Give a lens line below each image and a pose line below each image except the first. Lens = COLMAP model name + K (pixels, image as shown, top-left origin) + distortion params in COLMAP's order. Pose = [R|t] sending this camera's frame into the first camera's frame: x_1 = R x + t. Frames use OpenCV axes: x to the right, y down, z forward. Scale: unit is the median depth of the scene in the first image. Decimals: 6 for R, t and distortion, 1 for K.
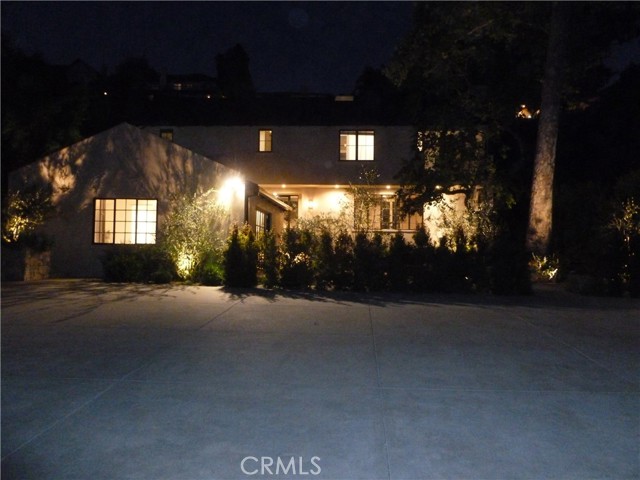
lens RADIAL K [[518.2, 0, 320.0], [0, 518.2, 240.0], [0, 0, 1]] dist [0.000355, 0.000913]
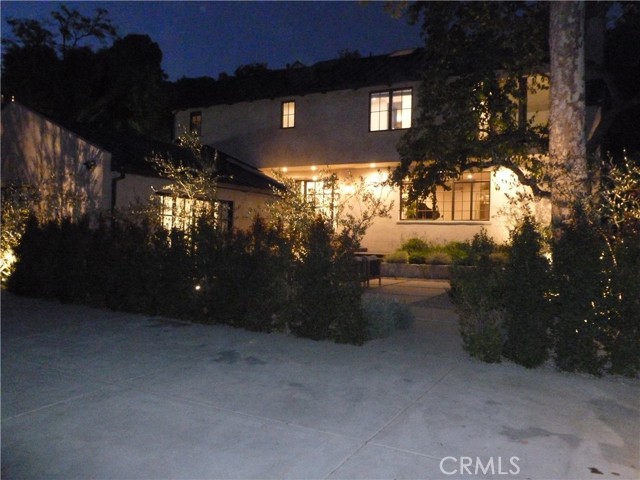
lens RADIAL K [[531.9, 0, 320.0], [0, 531.9, 240.0], [0, 0, 1]] dist [0.001710, 0.002761]
pose [[0.914827, 0.008137, -0.403765, 0.427986], [-0.001877, 0.999872, 0.015898, -0.005611], [0.403842, -0.013786, 0.914725, 0.349190]]
